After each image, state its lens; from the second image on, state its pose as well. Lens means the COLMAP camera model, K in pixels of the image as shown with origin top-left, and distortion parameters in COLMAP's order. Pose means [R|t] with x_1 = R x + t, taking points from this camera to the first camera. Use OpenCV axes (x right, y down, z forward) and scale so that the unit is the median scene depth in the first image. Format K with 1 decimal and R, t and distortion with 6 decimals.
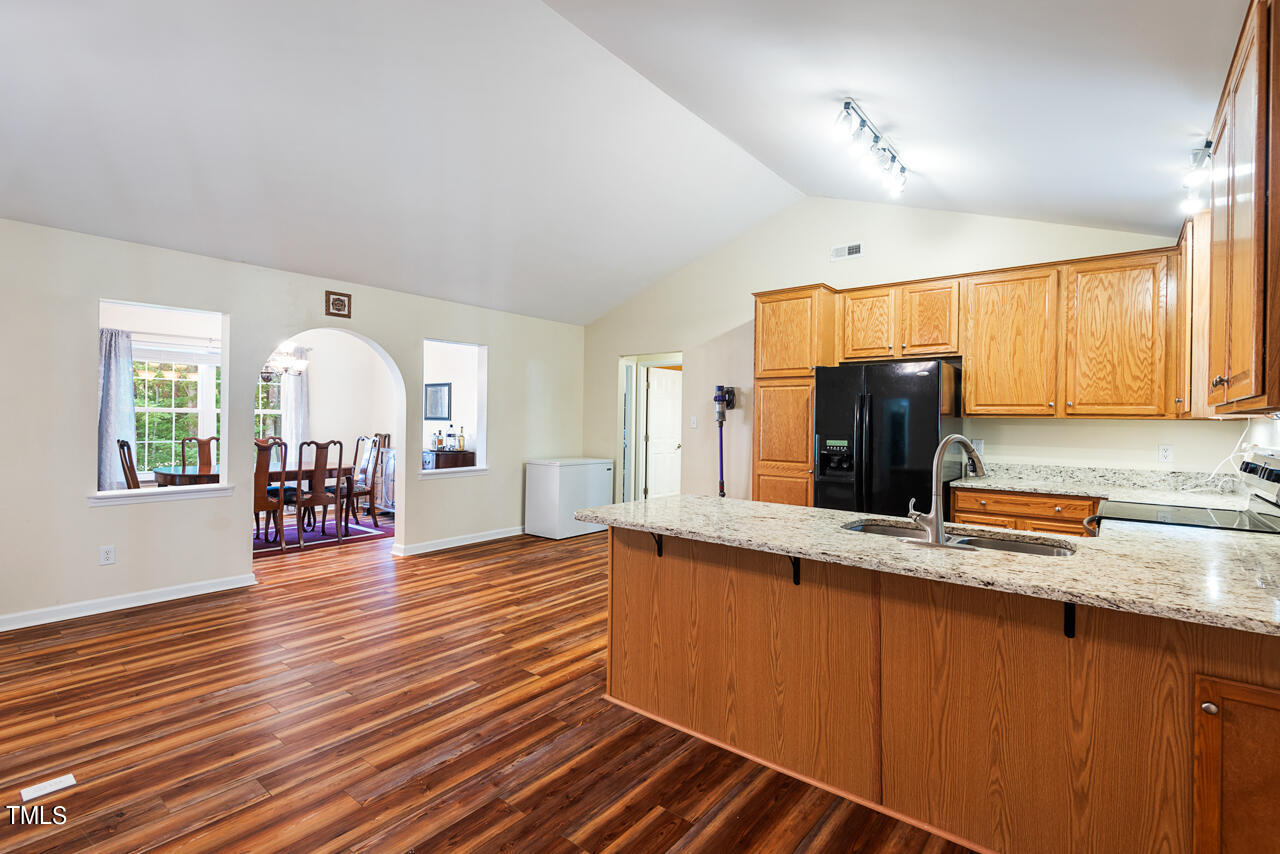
lens RADIAL K [[589.9, 0, 641.4], [0, 589.9, 420.3], [0, 0, 1]] dist [0.039576, -0.024148]
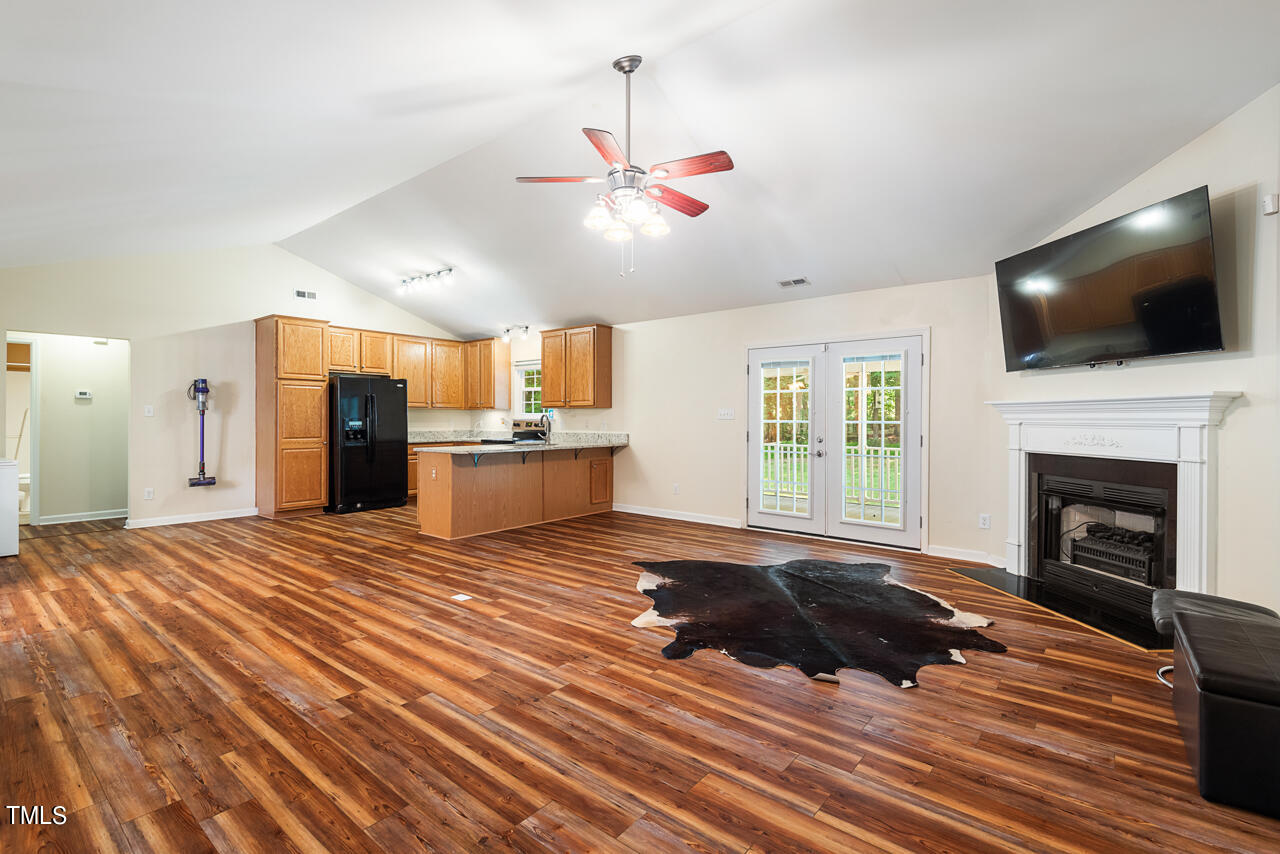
lens RADIAL K [[589.9, 0, 641.4], [0, 589.9, 420.3], [0, 0, 1]] dist [0.039576, -0.024148]
pose [[0.009283, -0.016028, 0.999828, -1.513460], [0.000169, 0.999872, 0.016027, 0.004482], [-0.999957, 0.000021, 0.009284, 0.209604]]
